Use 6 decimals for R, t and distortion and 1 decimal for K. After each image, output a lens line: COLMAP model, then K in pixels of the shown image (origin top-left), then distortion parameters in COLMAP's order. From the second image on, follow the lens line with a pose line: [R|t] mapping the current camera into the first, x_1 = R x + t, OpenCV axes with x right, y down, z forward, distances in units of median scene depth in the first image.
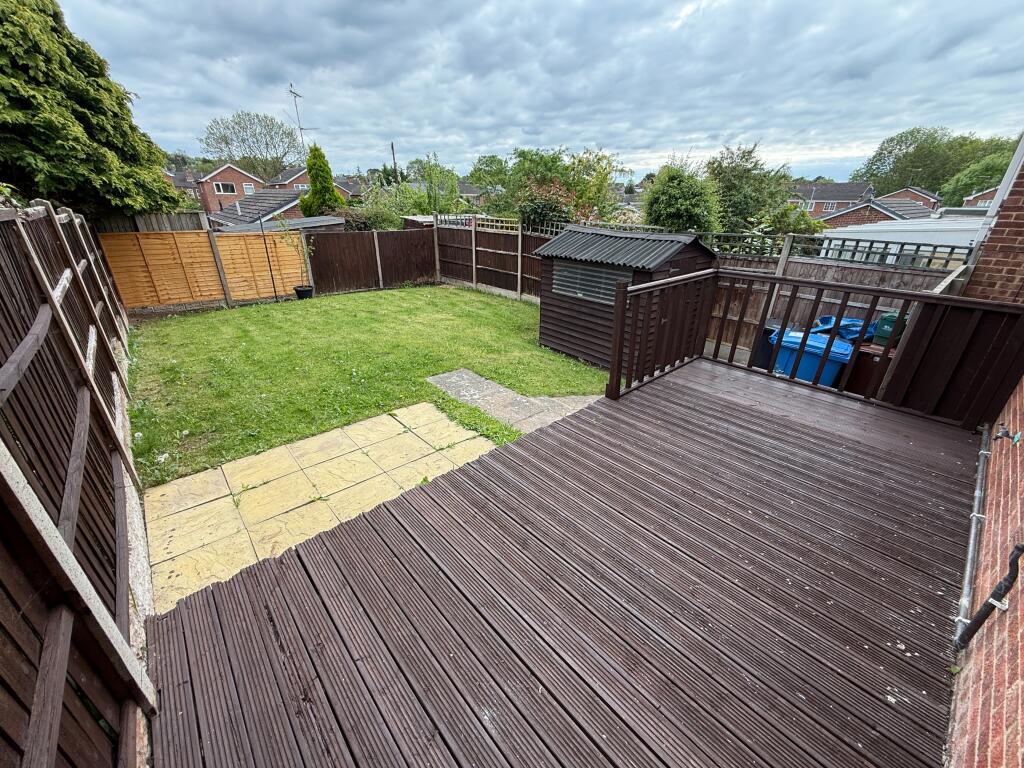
lens RADIAL K [[406.8, 0, 508.5], [0, 406.8, 383.8], [0, 0, 1]] dist [-0.000661, -0.000232]
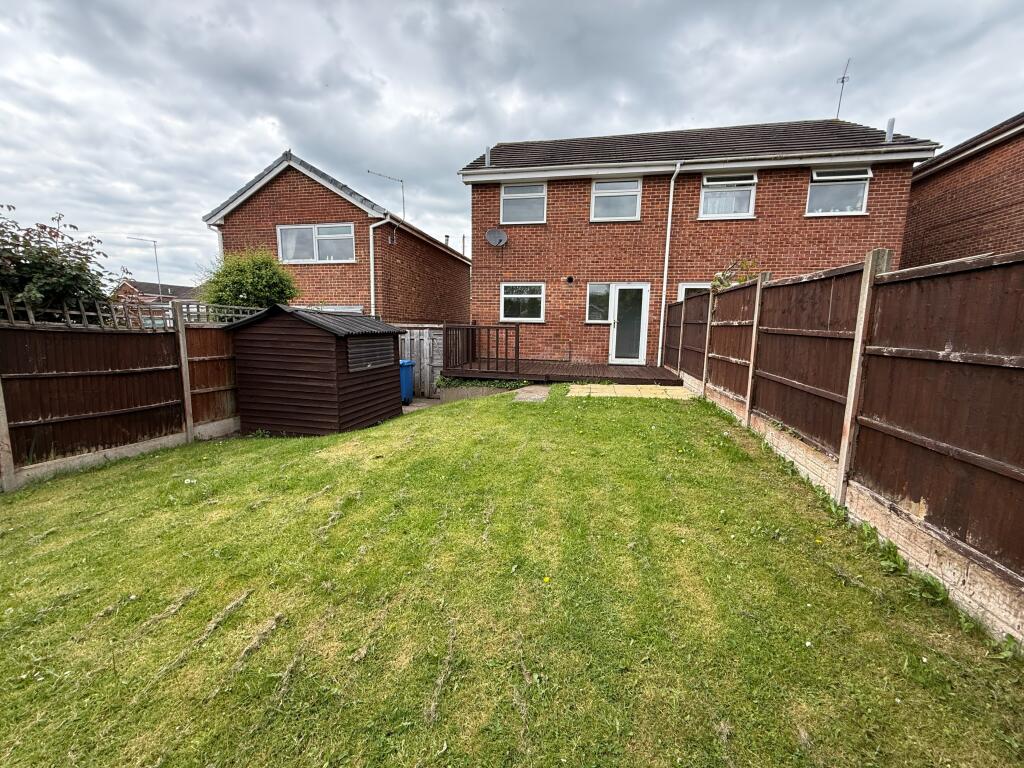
lens RADIAL K [[406.8, 0, 509.7], [0, 406.8, 380.8], [0, 0, 1]] dist [-0.000661, -0.000232]
pose [[-0.598511, -0.134254, 0.789785, -0.869247], [0.321835, 0.862511, 0.390508, -0.460238], [-0.733625, 0.487904, -0.473015, 1.180689]]
